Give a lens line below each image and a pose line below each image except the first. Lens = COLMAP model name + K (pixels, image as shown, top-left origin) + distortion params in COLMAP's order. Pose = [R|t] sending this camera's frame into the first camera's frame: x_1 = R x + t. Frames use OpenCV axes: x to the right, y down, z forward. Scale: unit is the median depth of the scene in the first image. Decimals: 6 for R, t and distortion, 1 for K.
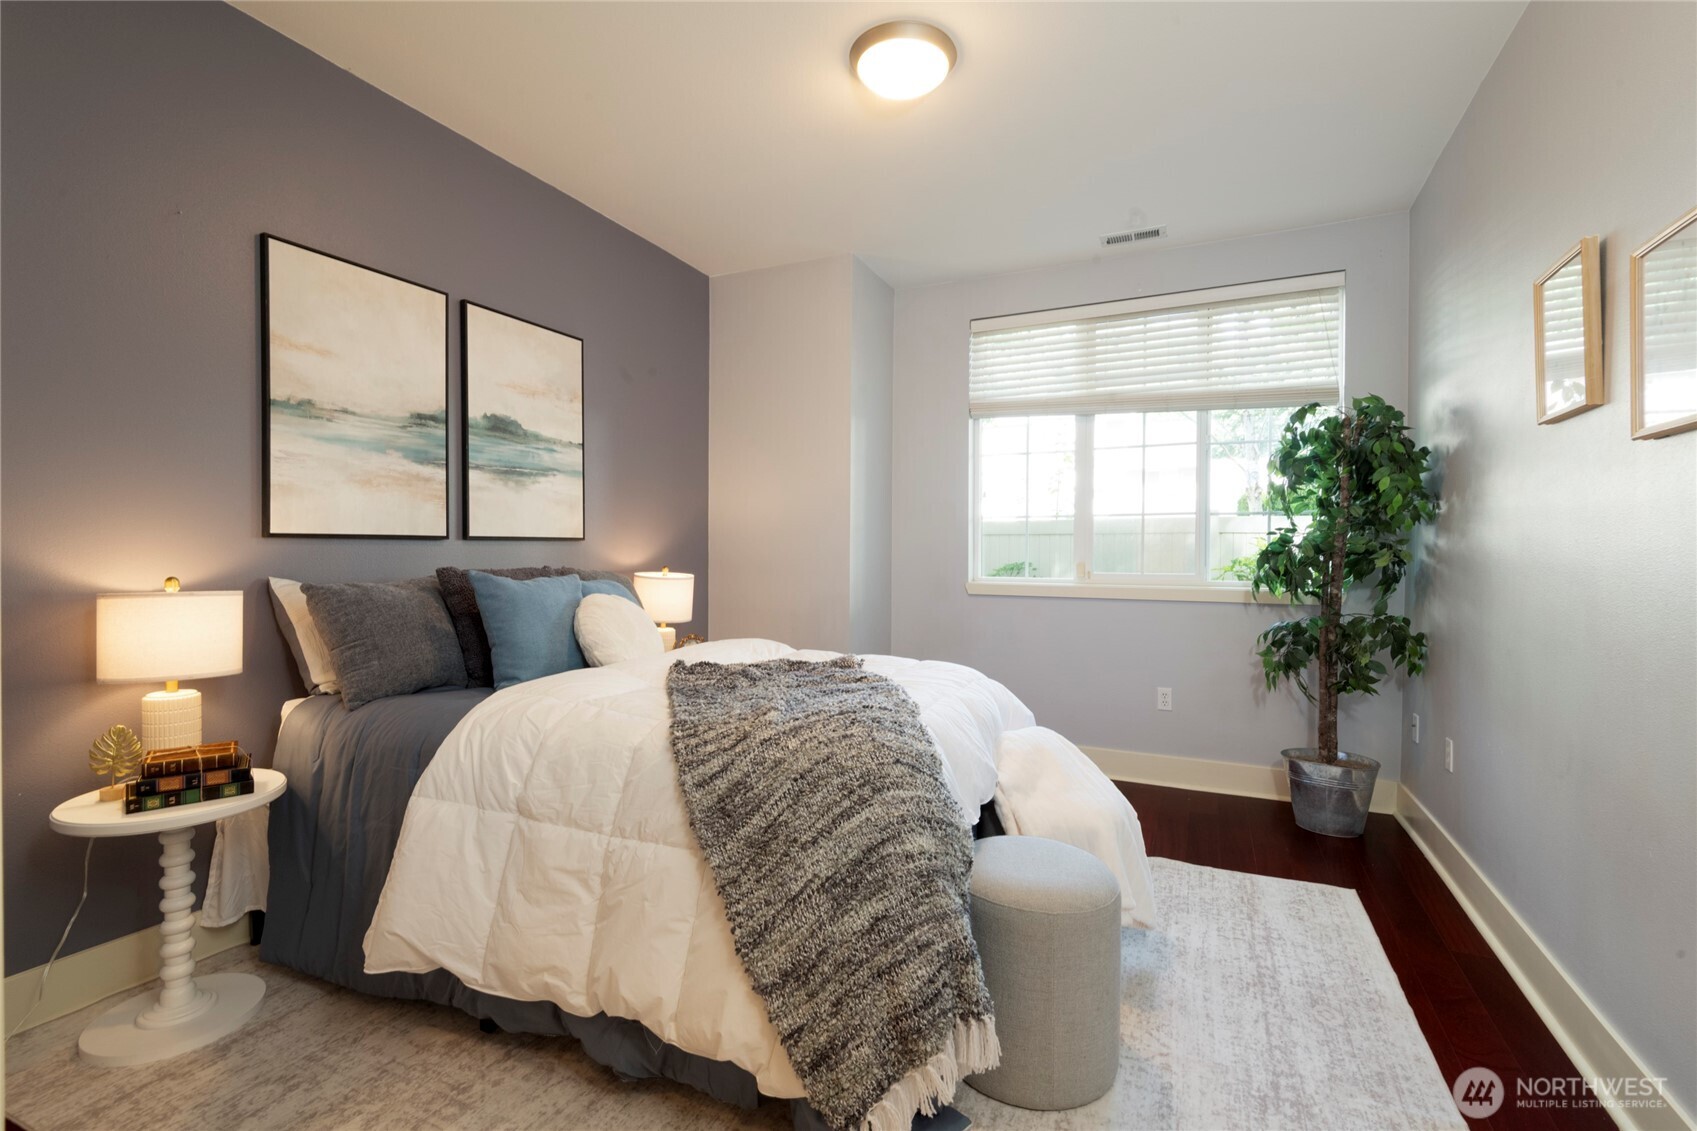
lens RADIAL K [[752.1, 0, 855.4], [0, 752.1, 556.1], [0, 0, 1]] dist [0.028523, -0.021587]
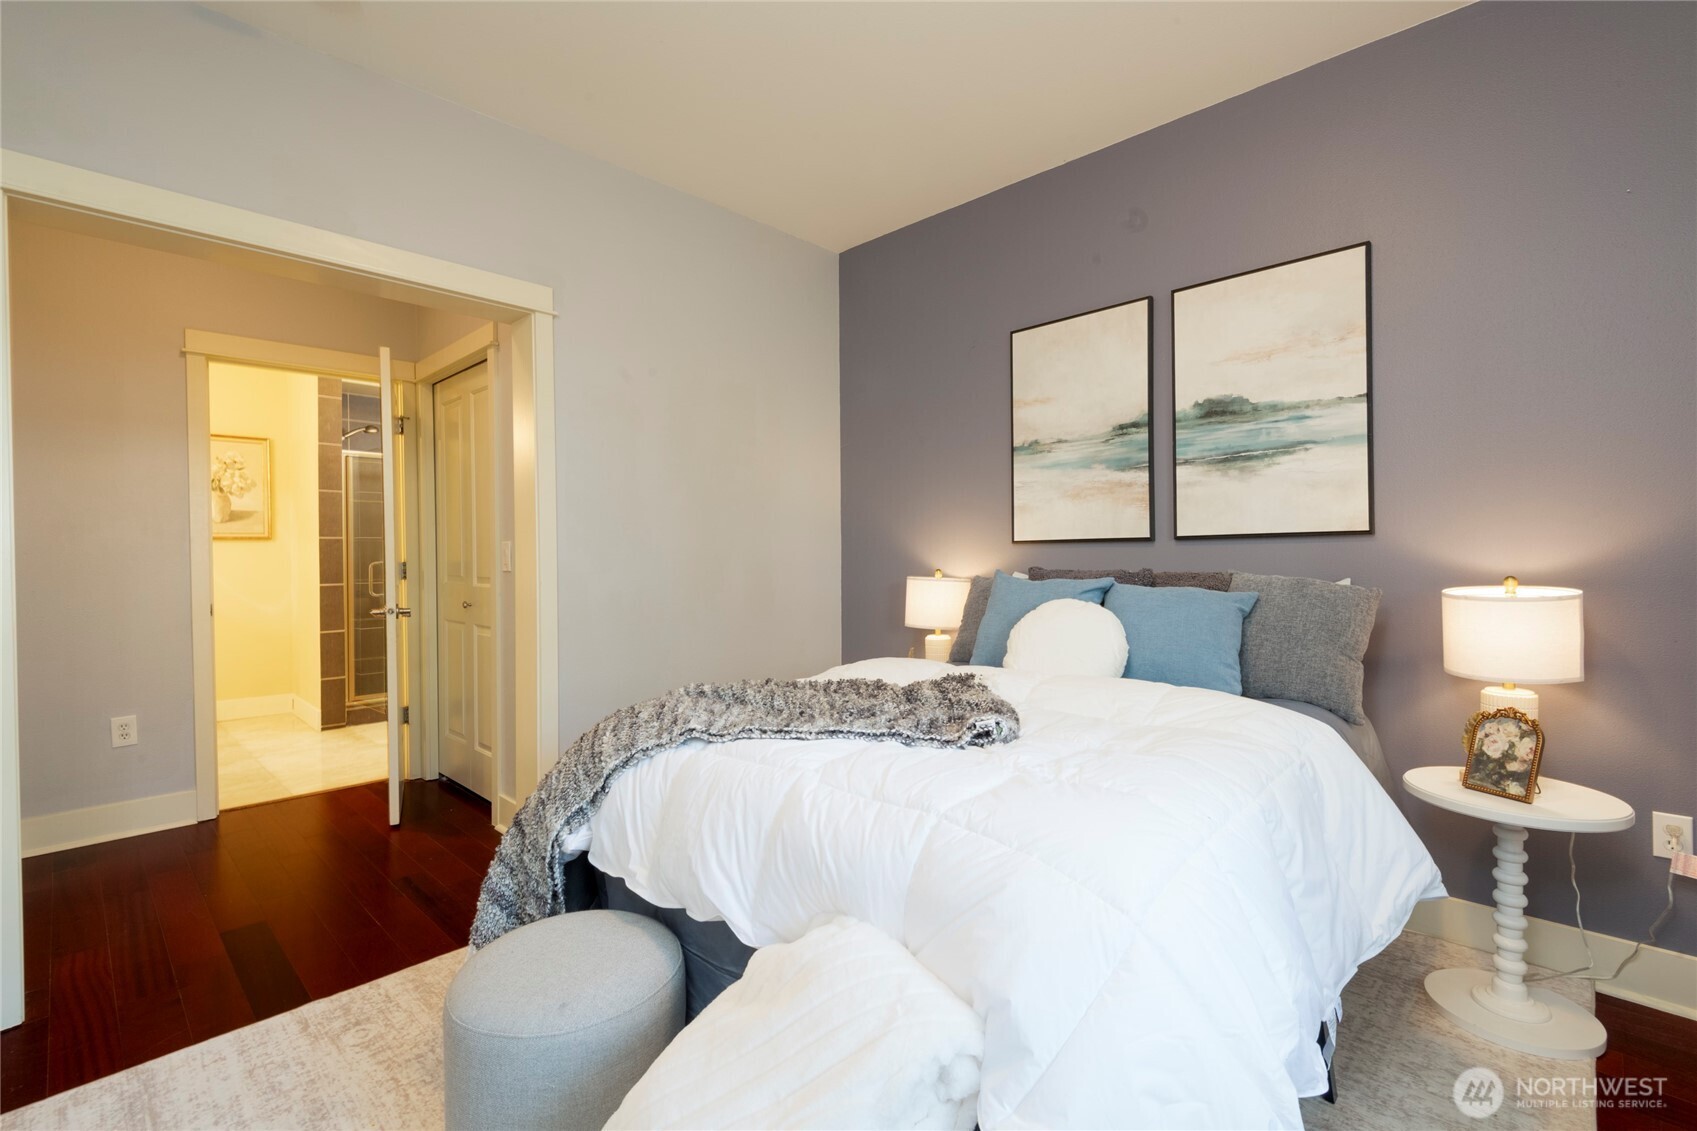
lens RADIAL K [[752.1, 0, 855.4], [0, 752.1, 556.1], [0, 0, 1]] dist [0.028523, -0.021587]
pose [[-0.313983, 0.013422, -0.949334, 0.543427], [0.013215, 0.999865, 0.009766, -0.016009], [0.949337, -0.009479, -0.314118, 0.941254]]
